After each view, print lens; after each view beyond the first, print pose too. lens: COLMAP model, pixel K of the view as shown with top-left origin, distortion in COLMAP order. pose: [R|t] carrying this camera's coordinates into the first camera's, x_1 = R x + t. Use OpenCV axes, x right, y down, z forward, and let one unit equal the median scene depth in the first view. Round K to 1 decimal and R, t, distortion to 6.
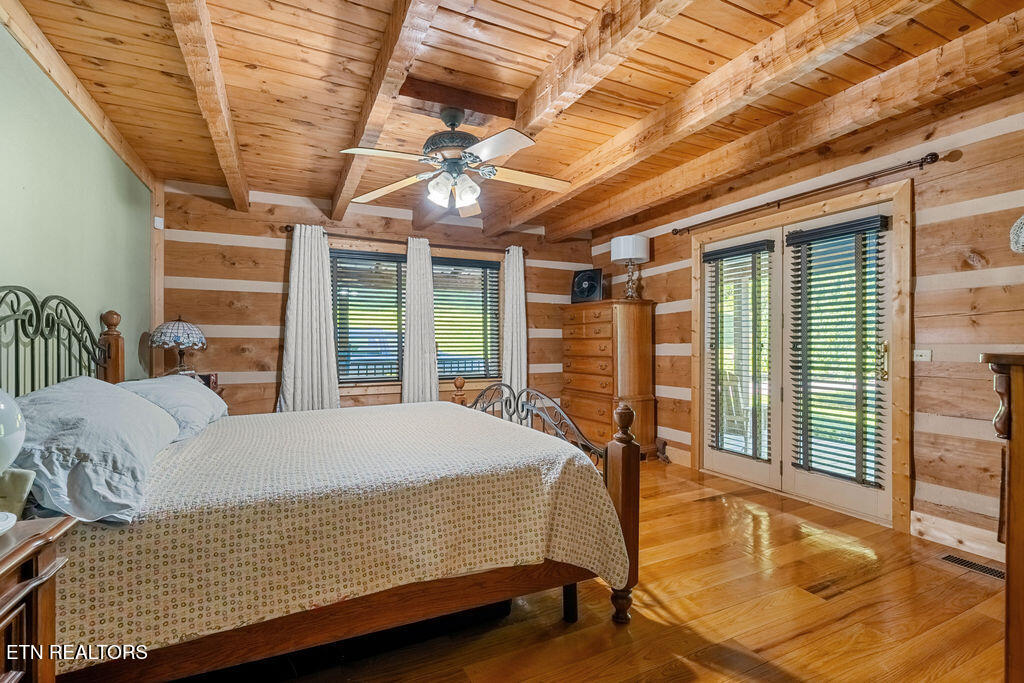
lens RADIAL K [[475.1, 0, 513.9], [0, 475.1, 343.1], [0, 0, 1]] dist [-0.001129, -0.000937]
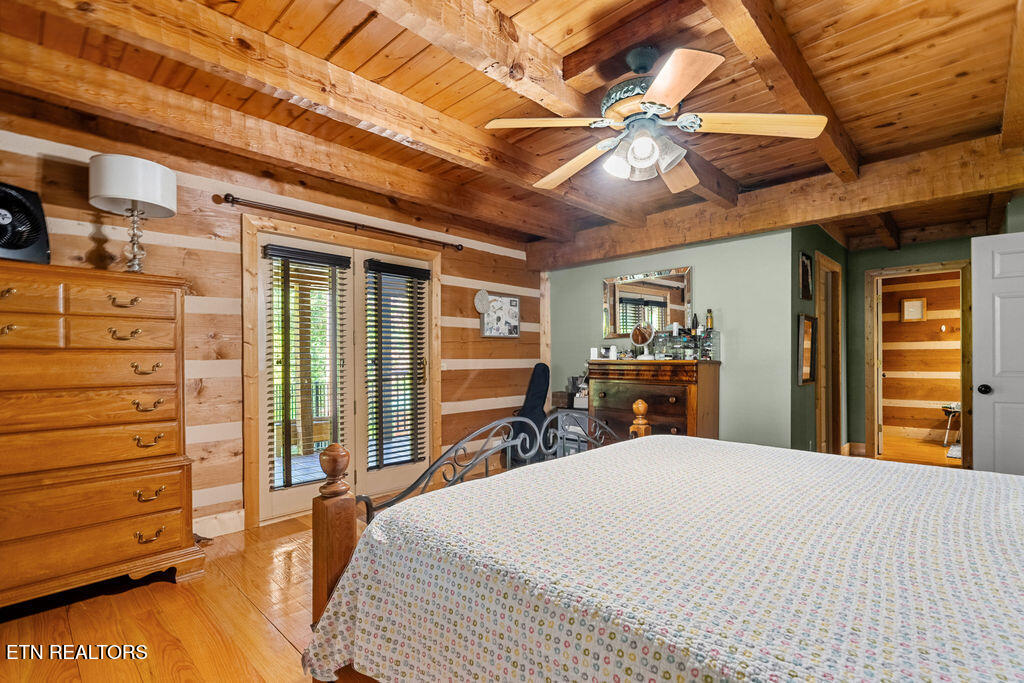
lens RADIAL K [[475.1, 0, 509.6], [0, 475.1, 360.6], [0, 0, 1]] dist [-0.001129, -0.000937]
pose [[-0.356683, 0.002182, 0.934223, -0.558673], [0.007026, 0.999975, 0.000347, 0.006315], [-0.934199, 0.006688, -0.356689, 1.078393]]
